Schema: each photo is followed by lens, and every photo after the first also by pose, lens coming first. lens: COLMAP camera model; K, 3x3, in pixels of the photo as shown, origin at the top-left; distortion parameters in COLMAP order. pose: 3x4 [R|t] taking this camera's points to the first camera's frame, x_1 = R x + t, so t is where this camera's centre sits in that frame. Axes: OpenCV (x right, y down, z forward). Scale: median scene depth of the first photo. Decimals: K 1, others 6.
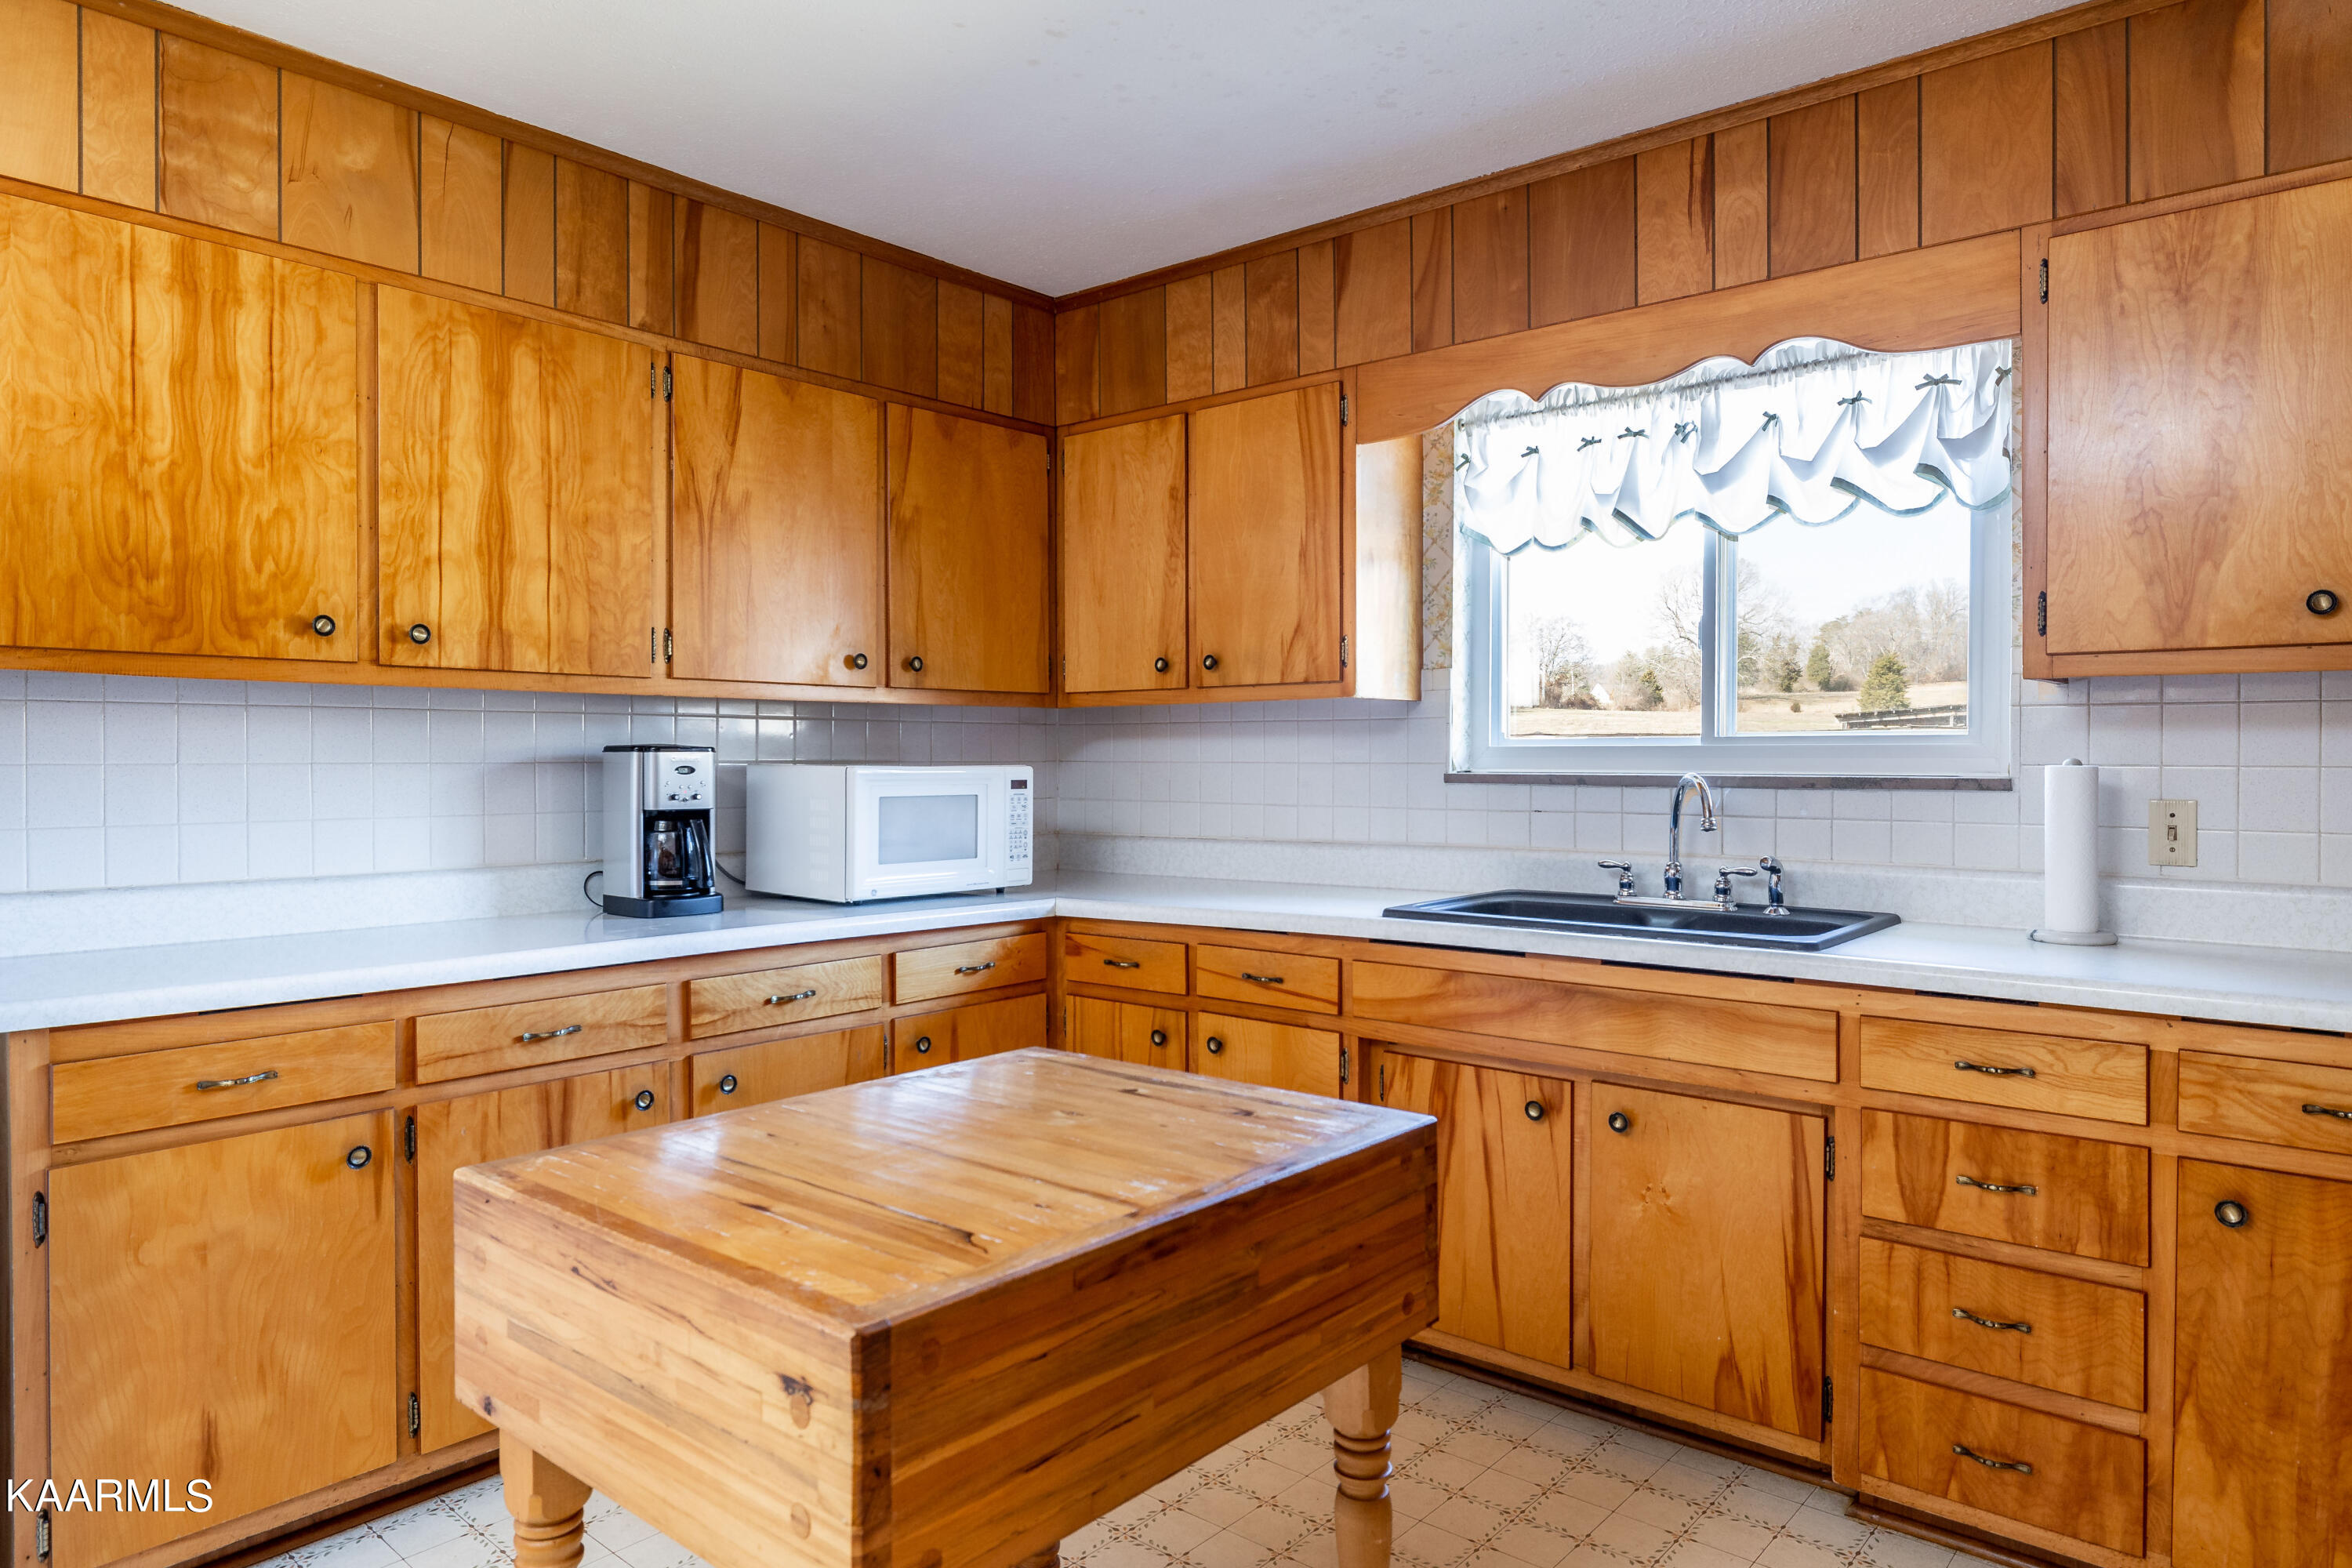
lens RADIAL K [[1464.6, 0, 1209.9], [0, 1464.6, 766.5], [0, 0, 1]] dist [-0.000751, 0.004127]
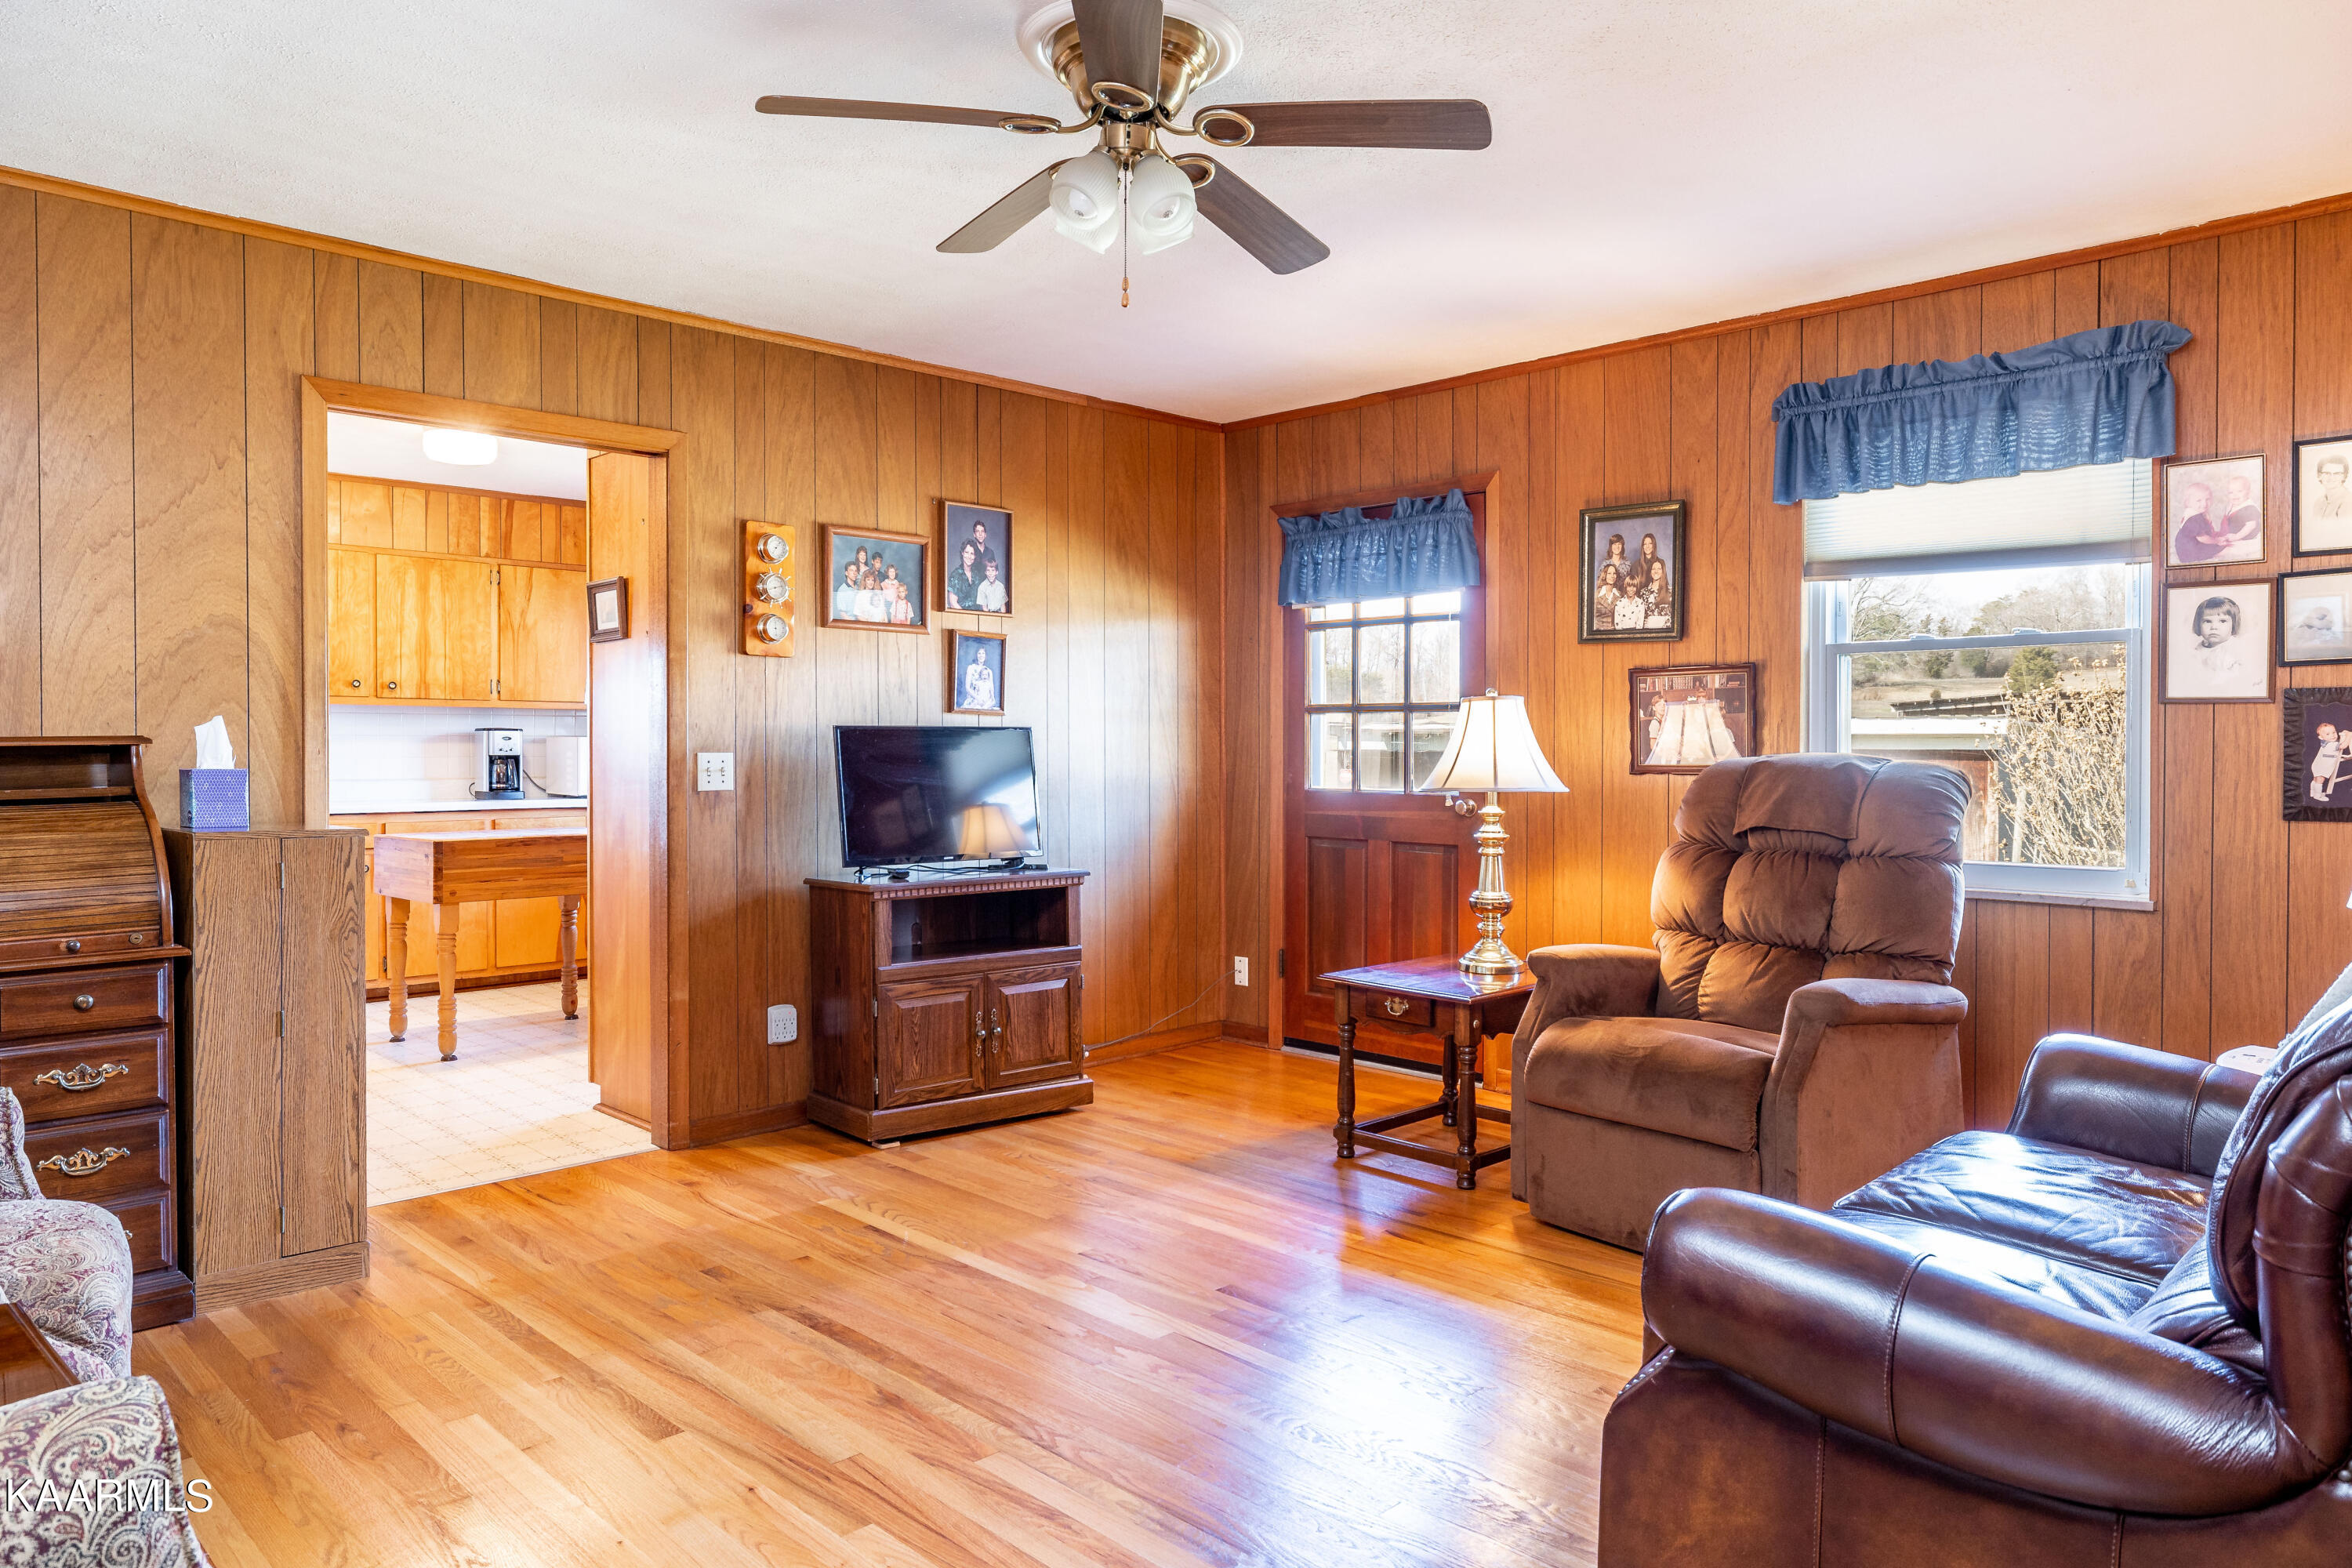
lens RADIAL K [[1524.9, 0, 1186.0], [0, 1524.9, 762.3], [0, 0, 1]] dist [0.005783, -0.006832]
pose [[0.996119, 0.001776, -0.088000, 1.031867], [-0.001497, 0.999994, 0.003228, 0.034259], [0.088005, -0.003084, 0.996115, -1.478374]]
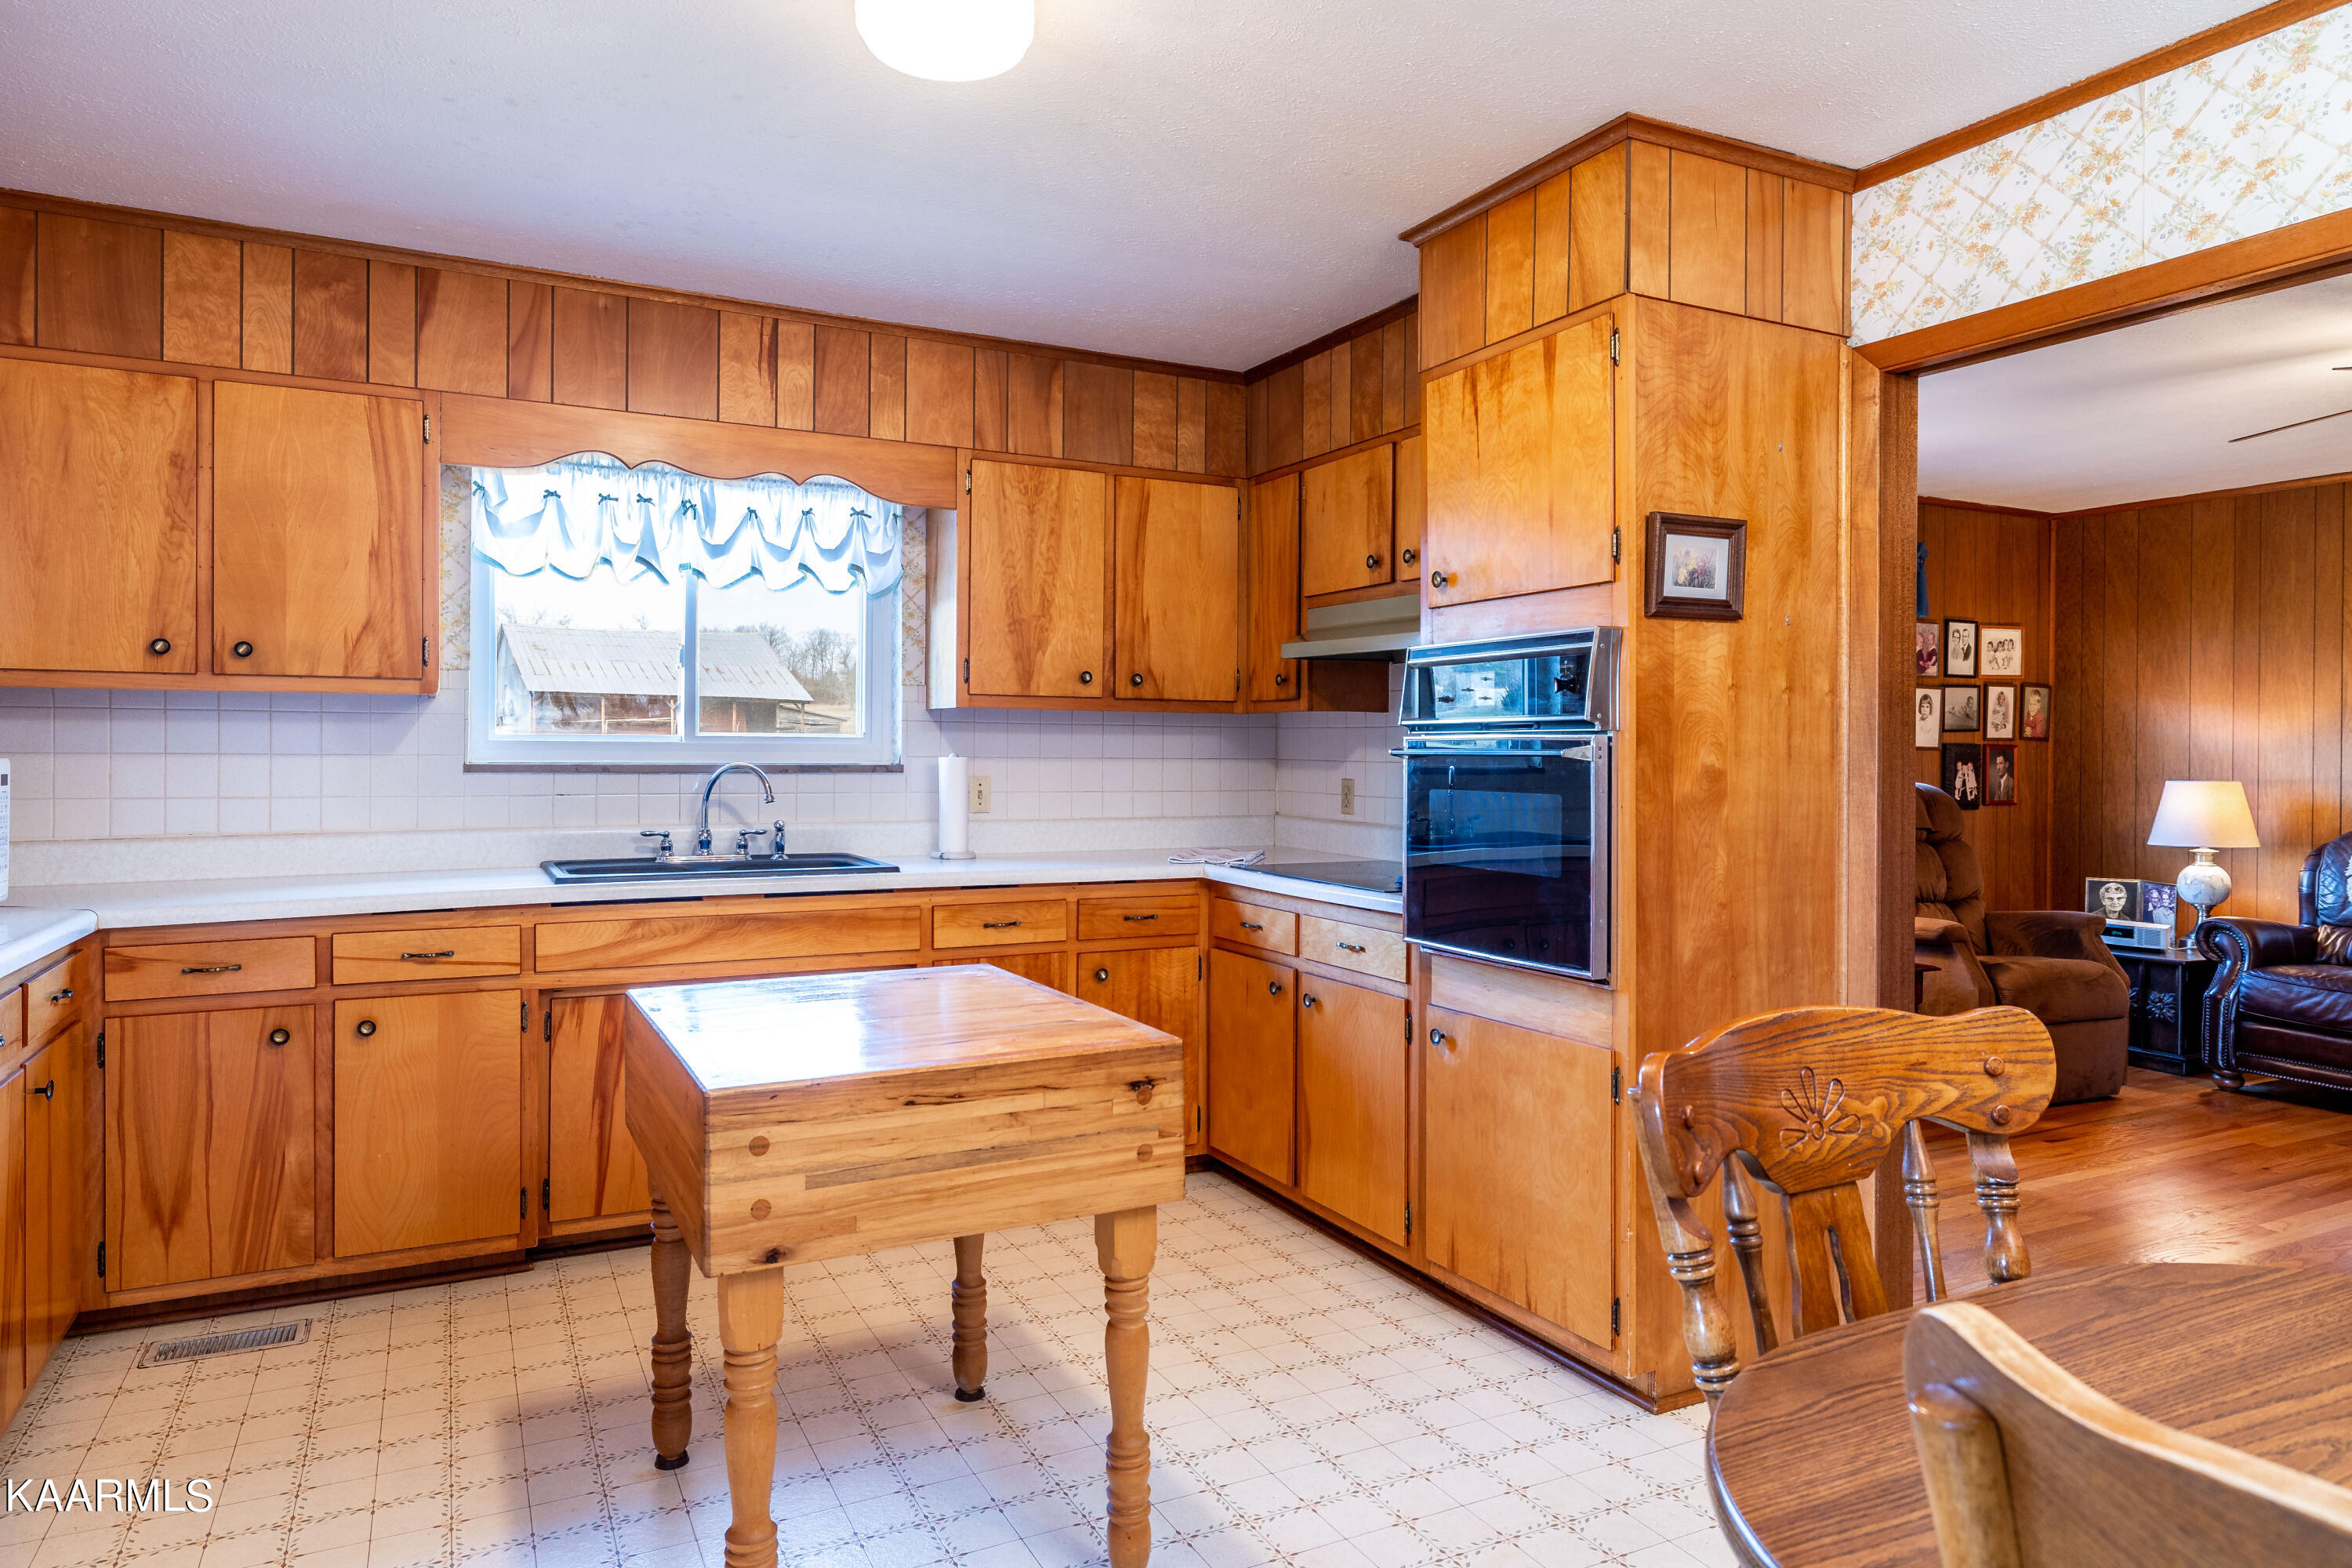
lens RADIAL K [[1464.6, 0, 1163.9], [0, 1464.6, 753.6], [0, 0, 1]] dist [-0.000751, 0.004127]
pose [[0.380585, 0.000083, 0.924746, -0.815096], [-0.001722, 0.999998, 0.000619, -0.005535], [-0.924744, -0.001828, 0.380584, 0.094497]]
